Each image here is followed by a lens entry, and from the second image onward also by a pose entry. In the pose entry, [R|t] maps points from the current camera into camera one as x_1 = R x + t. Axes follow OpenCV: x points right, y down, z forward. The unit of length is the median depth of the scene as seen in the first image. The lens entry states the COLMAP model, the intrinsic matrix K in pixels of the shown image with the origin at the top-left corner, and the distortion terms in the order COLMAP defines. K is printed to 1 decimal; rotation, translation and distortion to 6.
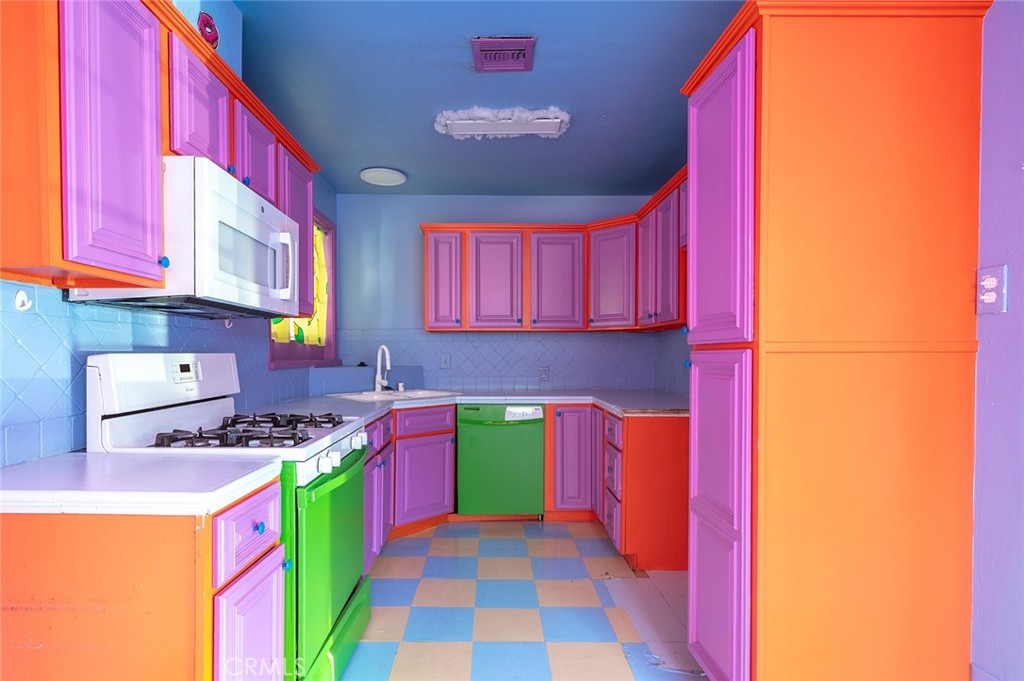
lens RADIAL K [[501.3, 0, 506.3], [0, 501.3, 362.6], [0, 0, 1]] dist [-0.000824, -0.000196]
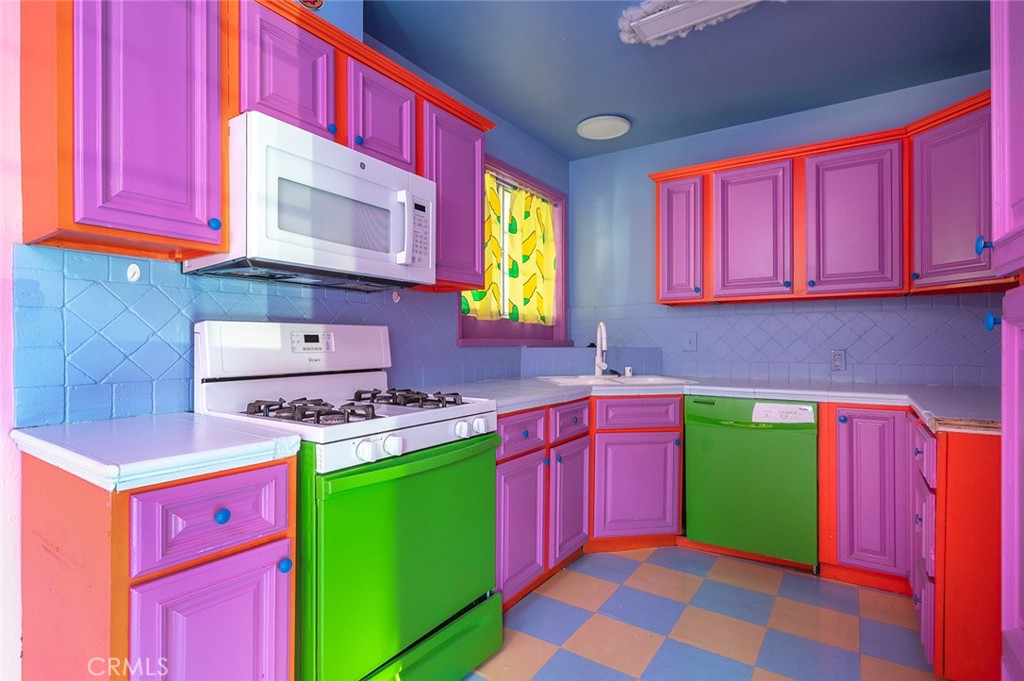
lens RADIAL K [[512.5, 0, 509.5], [0, 512.5, 343.2], [0, 0, 1]] dist [-0.001916, -0.000449]
pose [[0.814481, -0.002241, -0.580186, 0.140761], [-0.007617, 0.999865, -0.014555, 0.016348], [0.580140, 0.016274, 0.814354, 0.198495]]
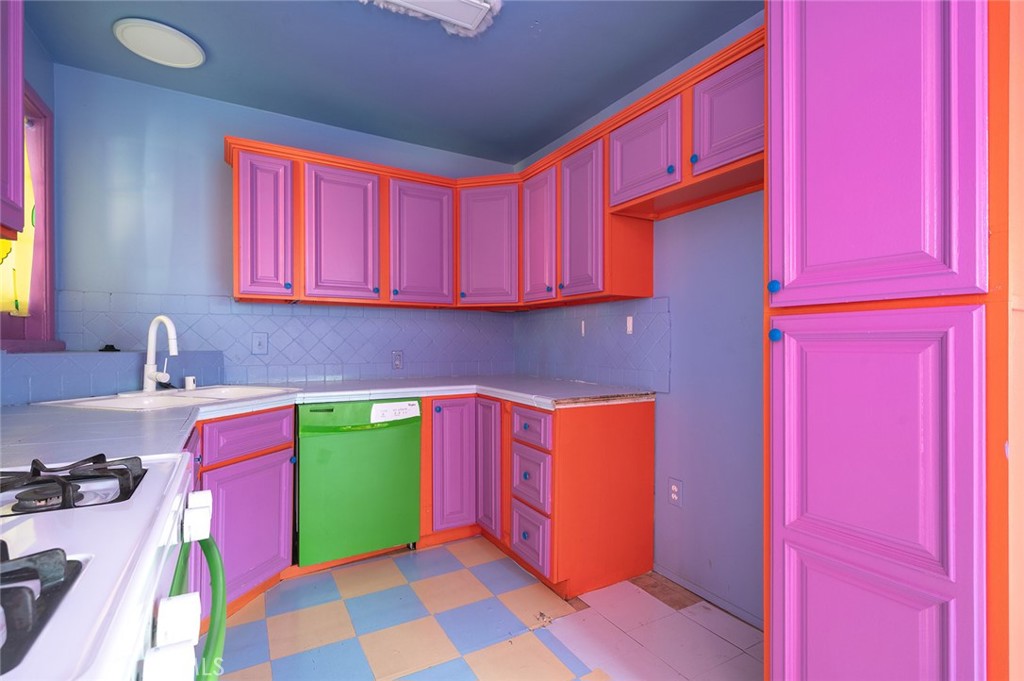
lens RADIAL K [[465.8, 0, 512.4], [0, 465.8, 345.1], [0, 0, 1]] dist [-0.000783, -0.000173]
pose [[0.881841, -0.001430, 0.471545, -0.139750], [0.007906, 0.999900, -0.011753, 0.011633], [-0.471481, 0.014092, 0.881763, 0.304827]]
